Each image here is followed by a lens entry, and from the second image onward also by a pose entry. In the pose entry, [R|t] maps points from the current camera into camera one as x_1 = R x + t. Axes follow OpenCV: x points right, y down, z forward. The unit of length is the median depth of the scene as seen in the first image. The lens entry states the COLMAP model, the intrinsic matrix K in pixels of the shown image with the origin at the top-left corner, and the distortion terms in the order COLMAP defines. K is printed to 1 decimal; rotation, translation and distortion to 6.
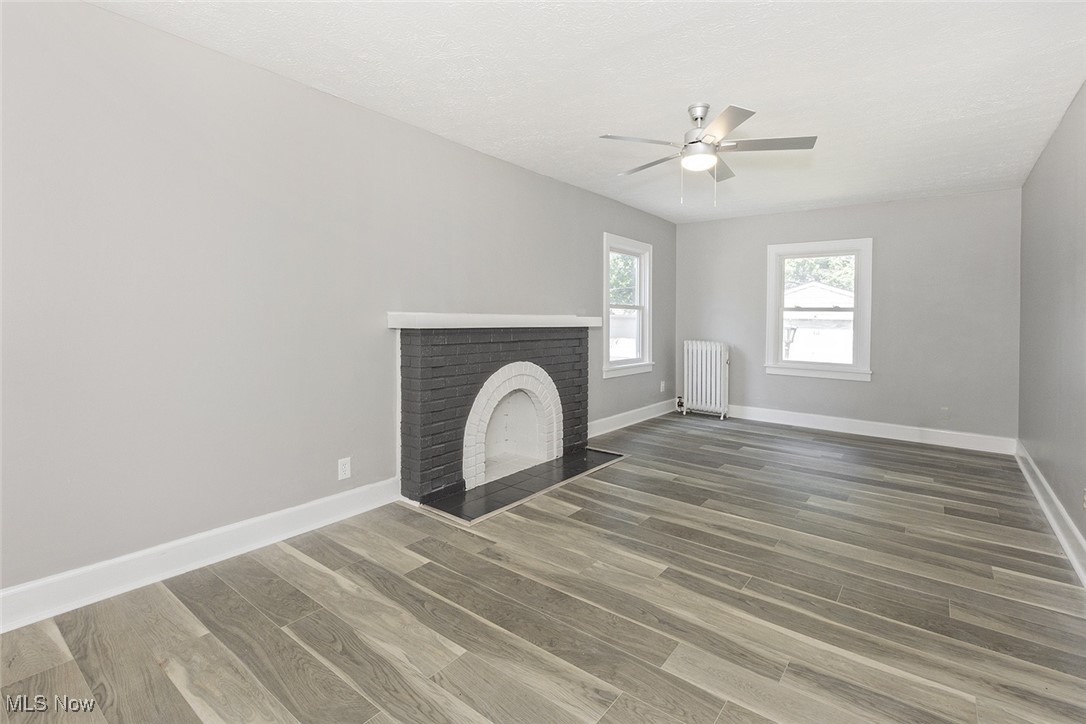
lens RADIAL K [[487.8, 0, 566.6], [0, 487.8, 314.4], [0, 0, 1]] dist [-0.001413, -0.000741]
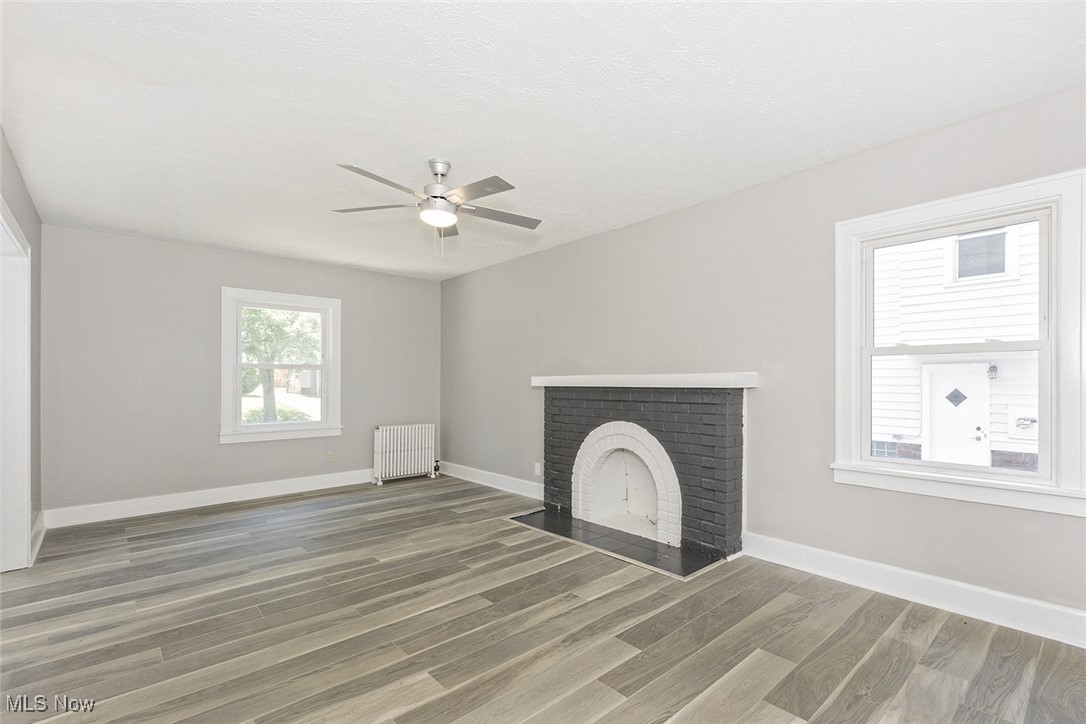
lens RADIAL K [[487.8, 0, 613.4], [0, 487.8, 375.2], [0, 0, 1]] dist [-0.001413, -0.000741]
pose [[-0.106511, -0.016366, -0.994177, 1.013948], [0.012155, 0.999768, -0.017760, 0.021856], [0.994237, -0.013976, -0.106287, 1.218433]]
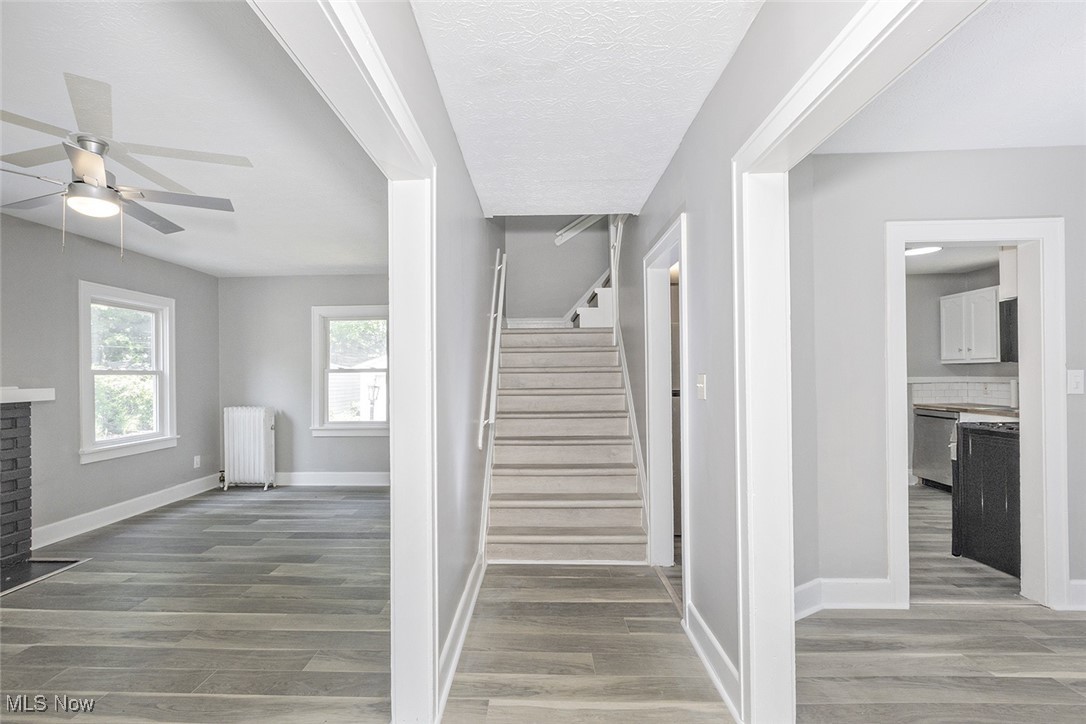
lens RADIAL K [[487.8, 0, 512.4], [0, 487.8, 368.2], [0, 0, 1]] dist [-0.001413, -0.000741]
pose [[0.828615, -0.018040, 0.559529, 0.331388], [0.020623, 0.999786, 0.001694, -0.018493], [-0.559439, 0.010136, 0.828809, -0.083690]]
